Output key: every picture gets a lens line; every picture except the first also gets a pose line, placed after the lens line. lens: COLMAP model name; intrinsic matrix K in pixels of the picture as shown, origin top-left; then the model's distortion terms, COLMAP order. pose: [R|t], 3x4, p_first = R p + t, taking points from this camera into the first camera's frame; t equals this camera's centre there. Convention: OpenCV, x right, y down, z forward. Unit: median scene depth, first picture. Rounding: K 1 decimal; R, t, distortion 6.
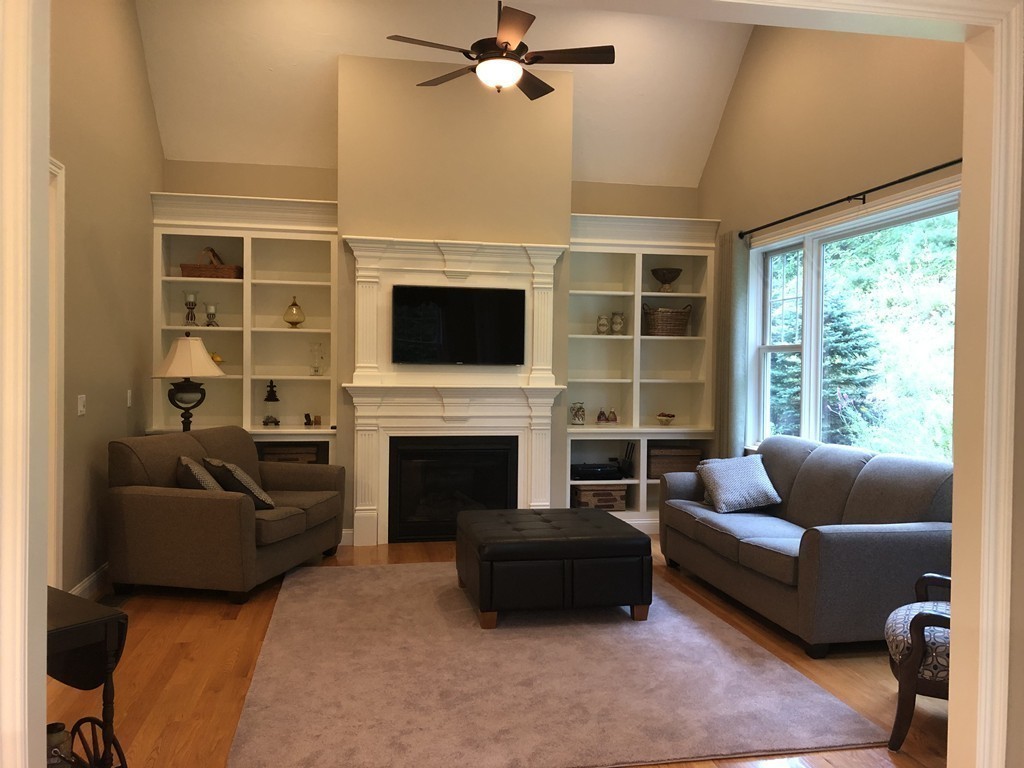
lens RADIAL K [[830.7, 0, 516.1], [0, 830.7, 383.3], [0, 0, 1]] dist [0.045549, -0.043256]
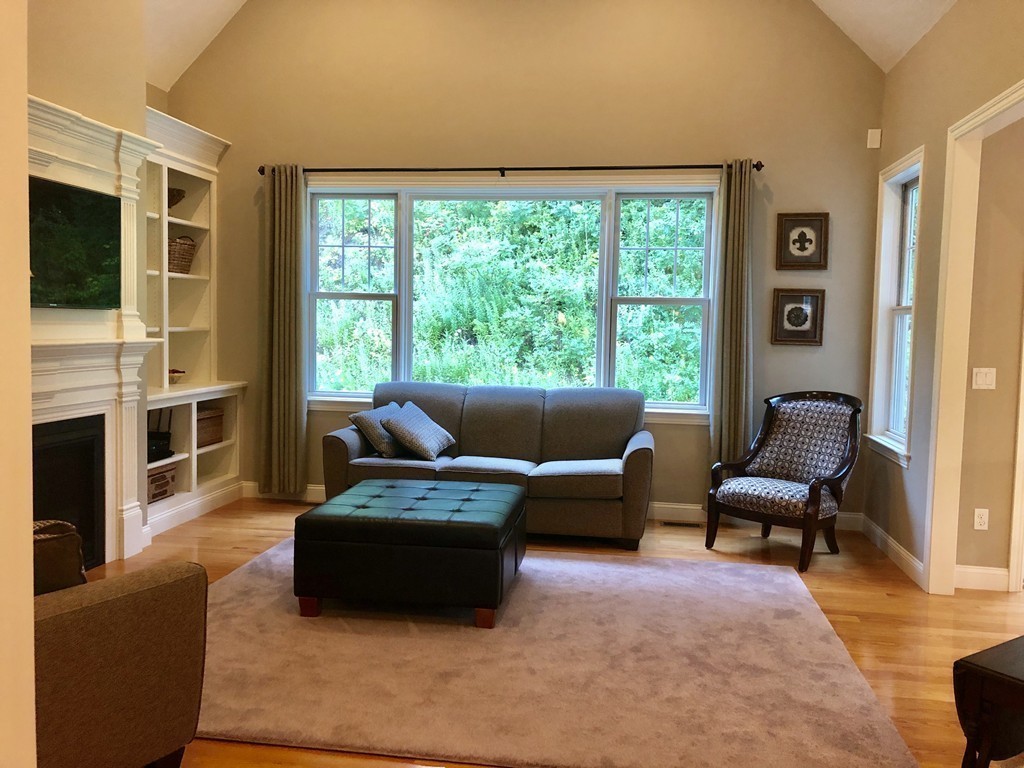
lens RADIAL K [[830.7, 0, 517.6], [0, 830.7, 380.7], [0, 0, 1]] dist [0.045549, -0.043256]
pose [[0.324041, -0.071465, 0.943340, -0.534905], [0.001267, 0.997175, 0.075108, -0.014626], [-0.946042, -0.023143, 0.323216, 0.460560]]
